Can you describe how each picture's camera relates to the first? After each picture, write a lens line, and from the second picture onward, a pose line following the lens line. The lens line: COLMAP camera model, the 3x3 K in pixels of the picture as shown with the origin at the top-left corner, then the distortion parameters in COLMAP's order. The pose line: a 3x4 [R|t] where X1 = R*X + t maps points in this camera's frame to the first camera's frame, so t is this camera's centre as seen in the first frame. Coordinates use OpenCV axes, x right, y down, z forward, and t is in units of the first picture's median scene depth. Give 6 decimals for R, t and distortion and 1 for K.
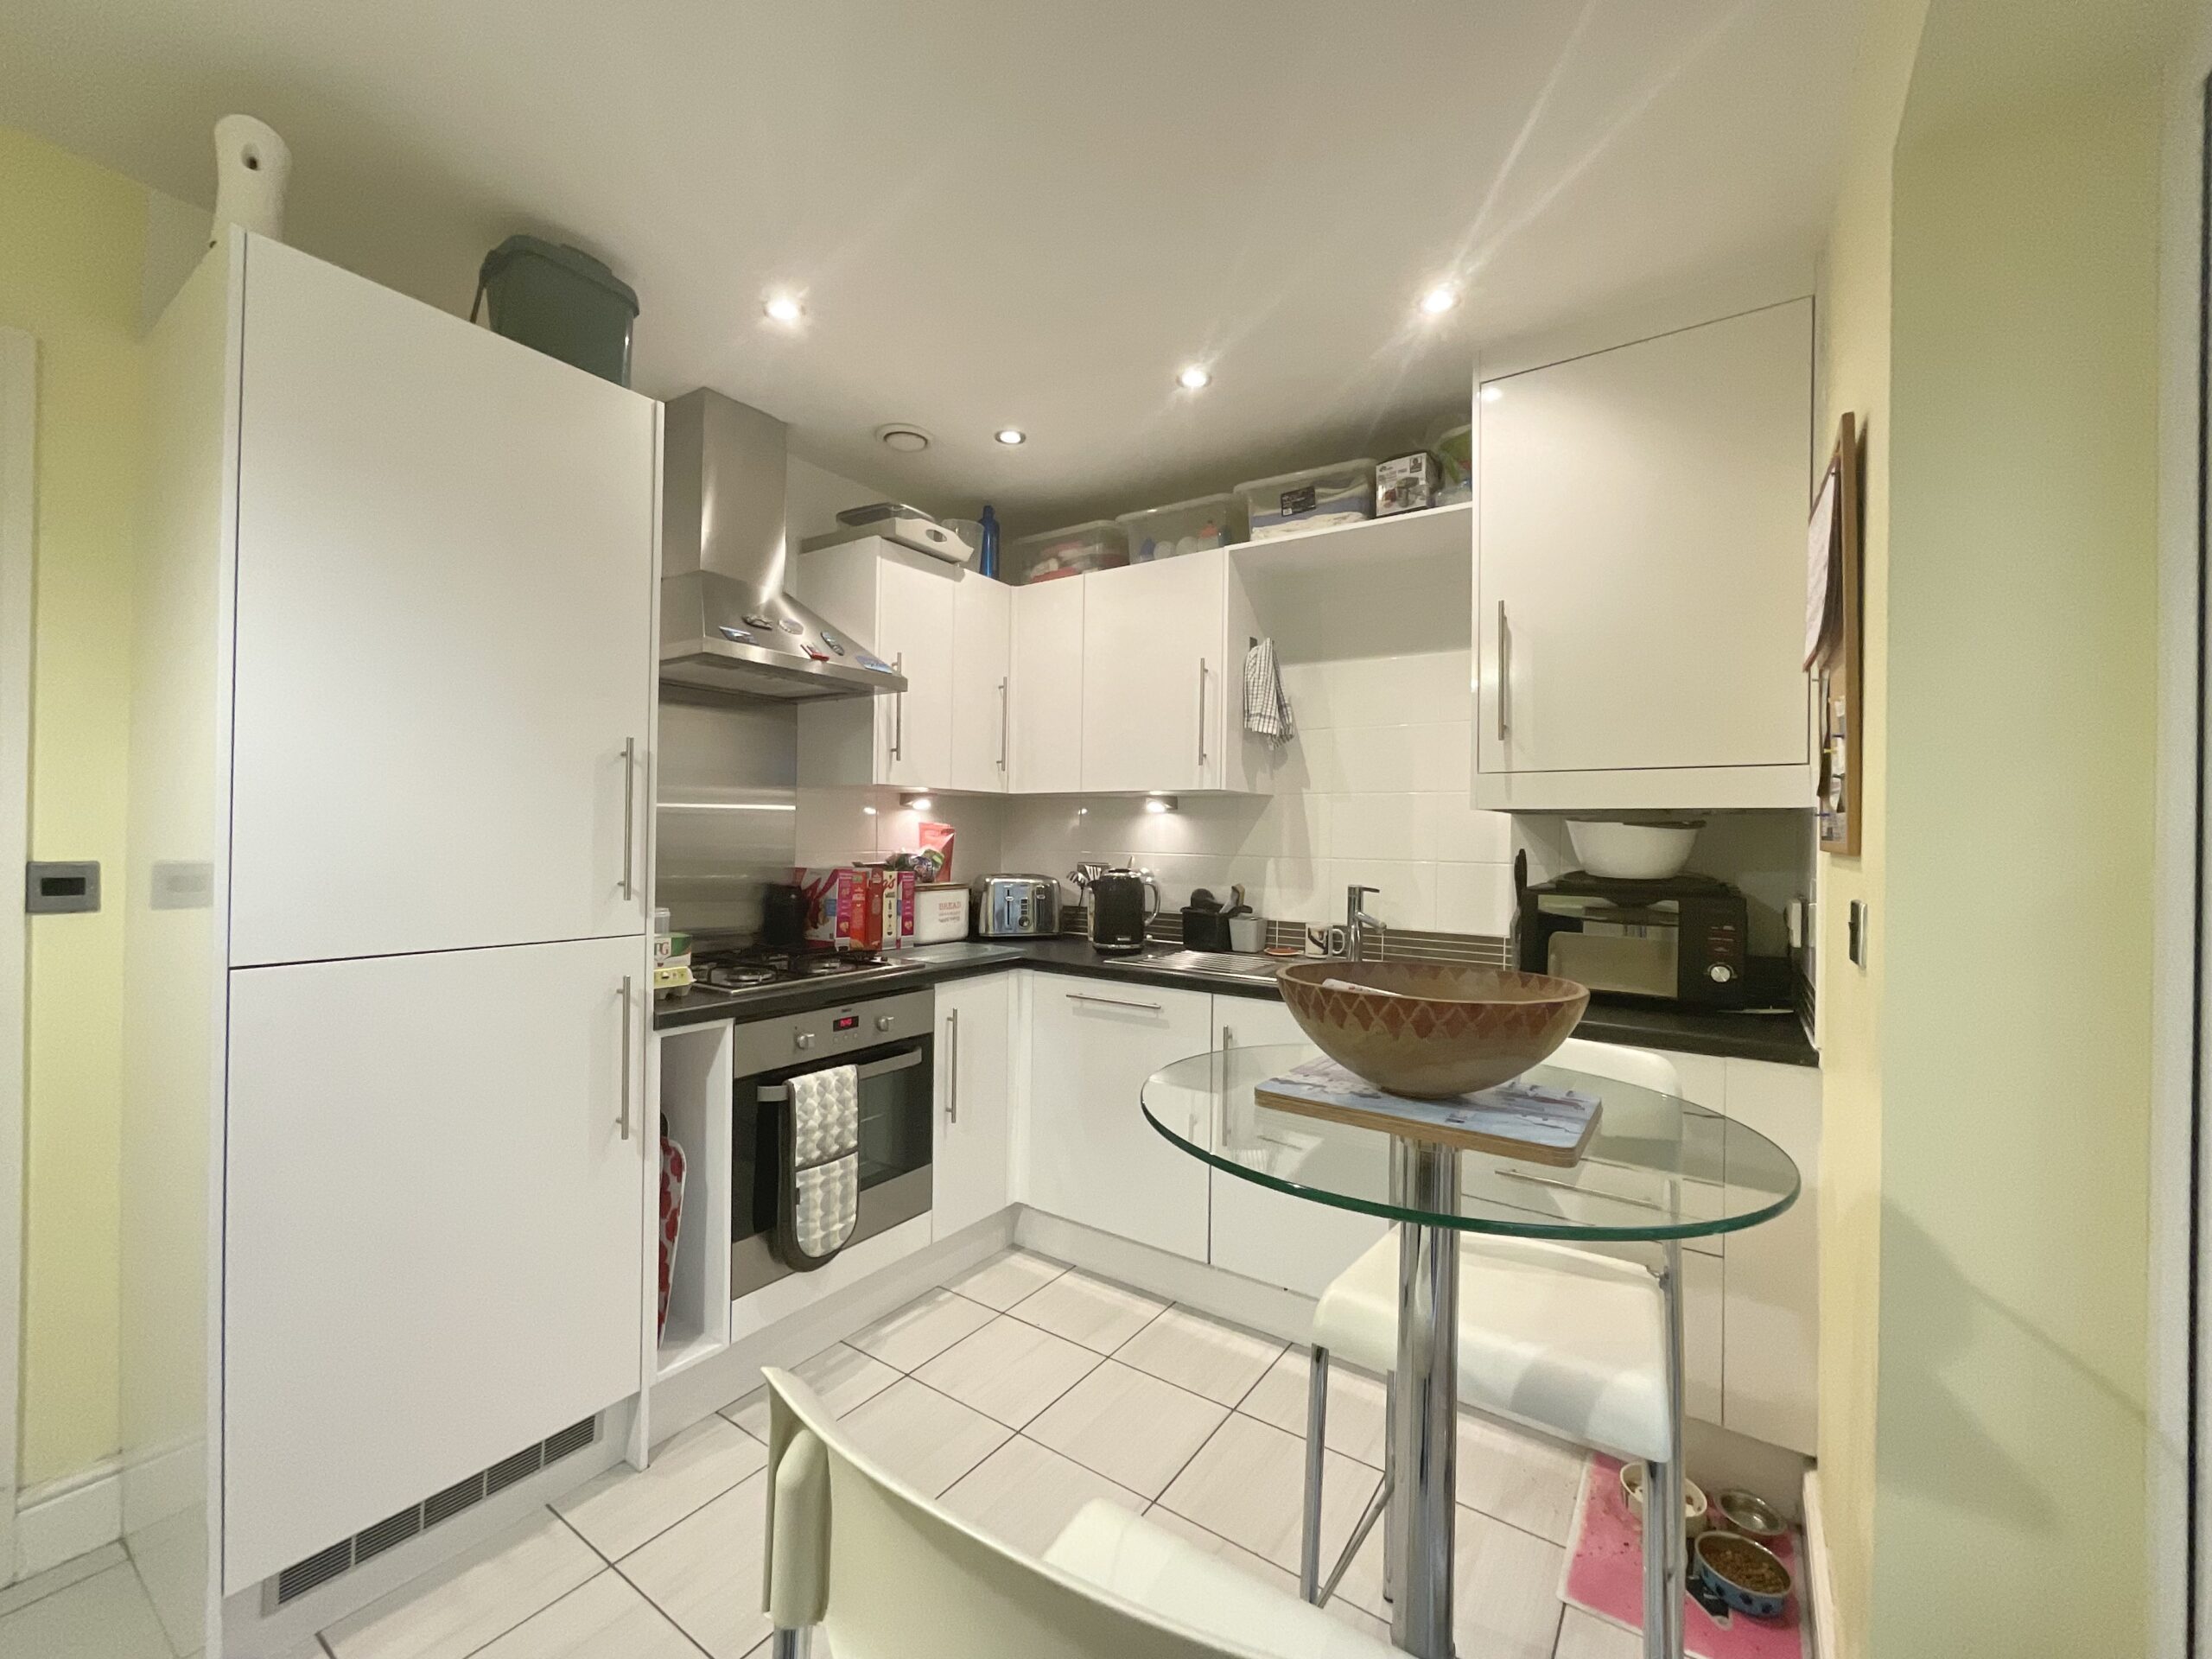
lens RADIAL K [[897.0, 0, 1108.5], [0, 897.0, 836.9], [0, 0, 1]] dist [0.000810, 0.000126]
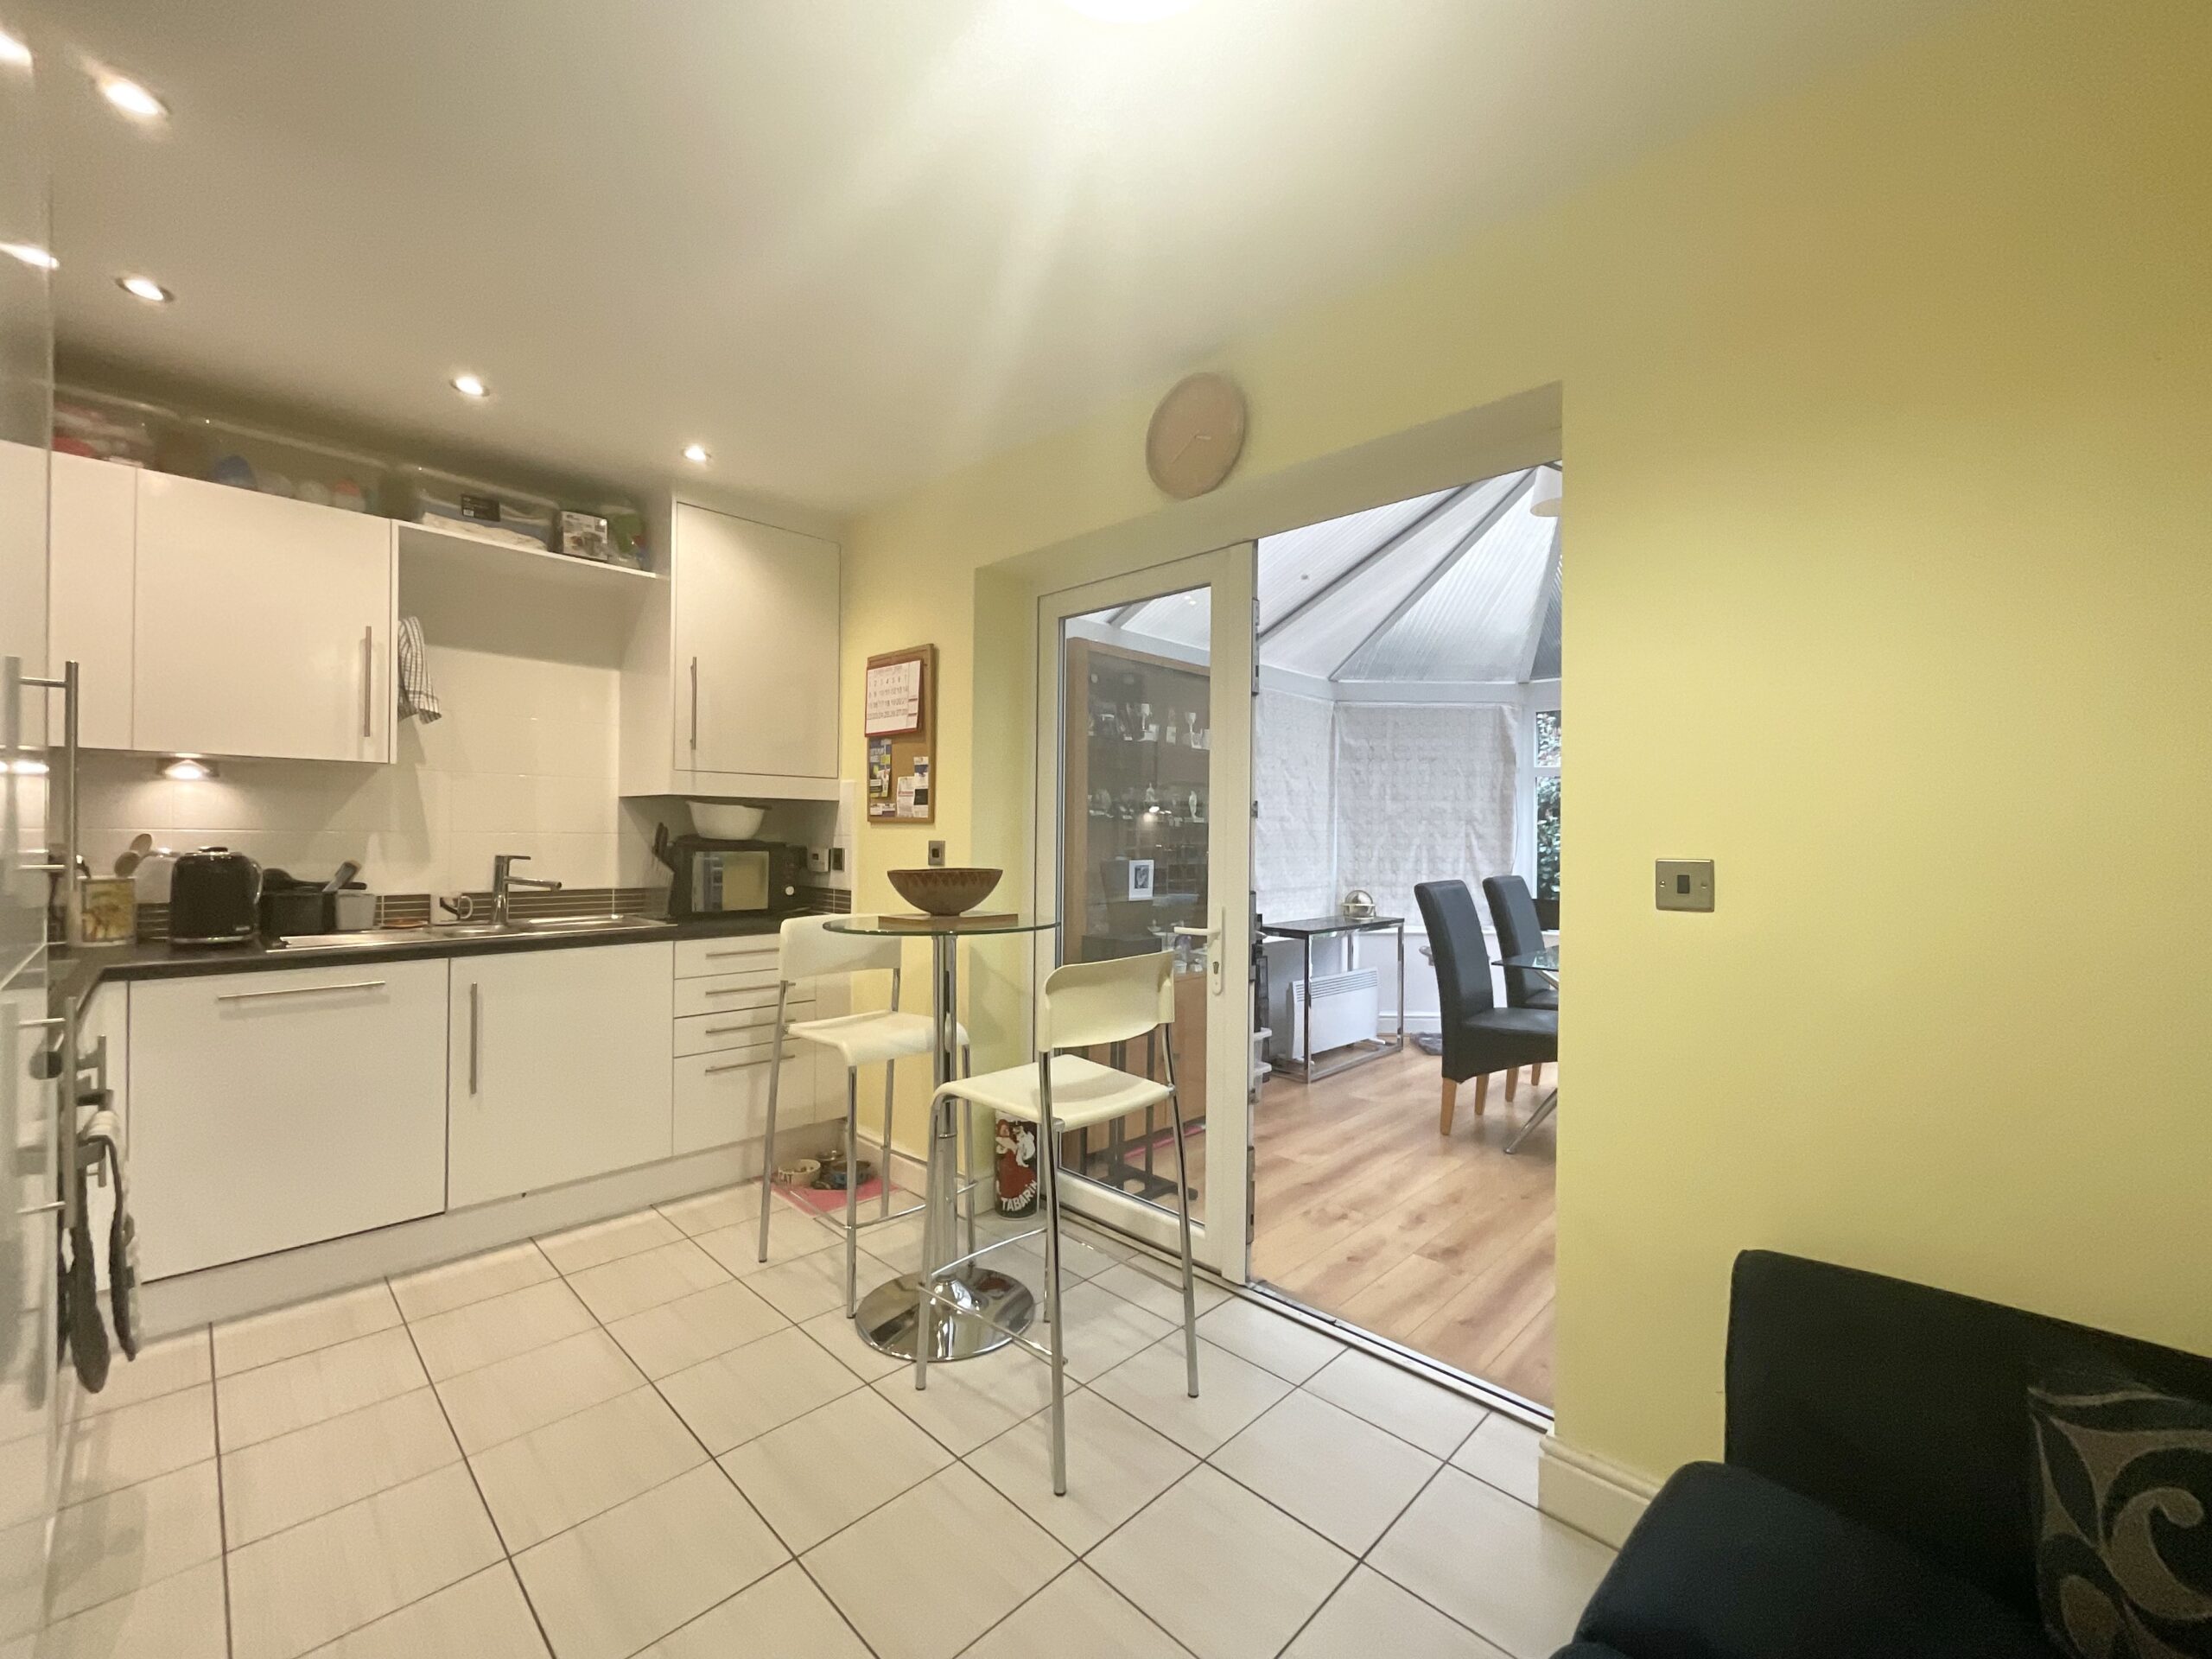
lens RADIAL K [[897.0, 0, 1108.5], [0, 897.0, 836.9], [0, 0, 1]] dist [0.000810, 0.000126]
pose [[0.179754, -0.017494, 0.983556, -0.730388], [-0.008639, 0.999775, 0.019361, 0.002738], [-0.983674, -0.011977, 0.179562, 0.034615]]
